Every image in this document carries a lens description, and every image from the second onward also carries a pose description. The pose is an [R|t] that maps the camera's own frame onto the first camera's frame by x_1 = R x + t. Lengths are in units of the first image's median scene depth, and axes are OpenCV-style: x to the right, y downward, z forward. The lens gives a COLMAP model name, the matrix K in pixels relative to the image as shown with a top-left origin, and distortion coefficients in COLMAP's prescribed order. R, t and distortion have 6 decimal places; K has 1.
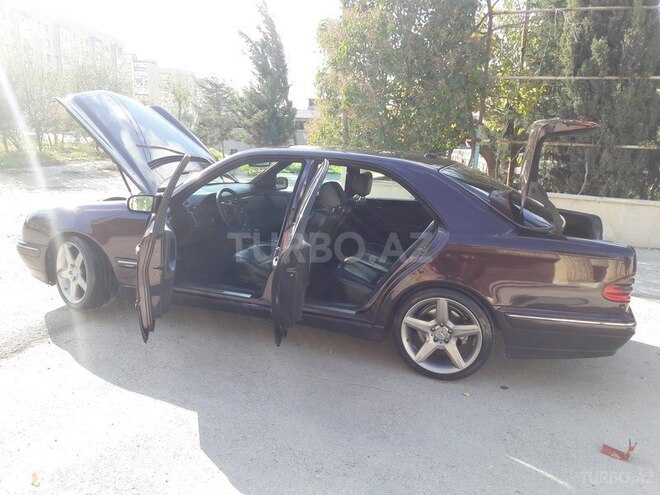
lens RADIAL K [[556.1, 0, 331.6], [0, 556.1, 247.8], [0, 0, 1]] dist [0.023256, -0.053553]
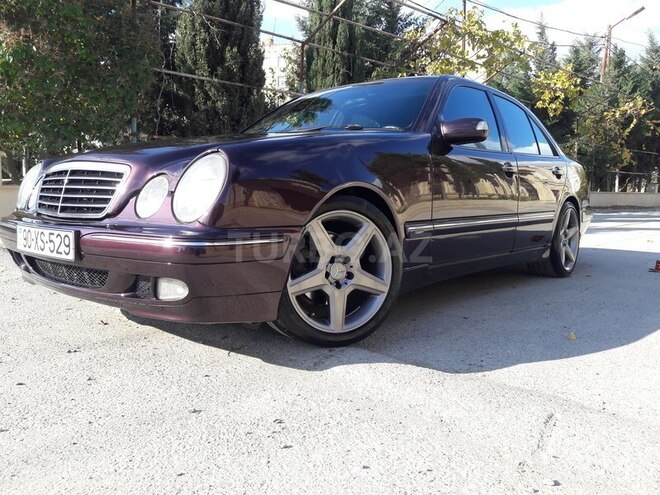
lens RADIAL K [[556.1, 0, 329.6], [0, 556.1, 246.6], [0, 0, 1]] dist [0.023256, -0.053553]
pose [[0.356112, -0.125173, 0.926022, -0.869786], [0.202536, 0.977769, 0.054280, -0.006991], [-0.912230, 0.168223, 0.373547, 0.754050]]
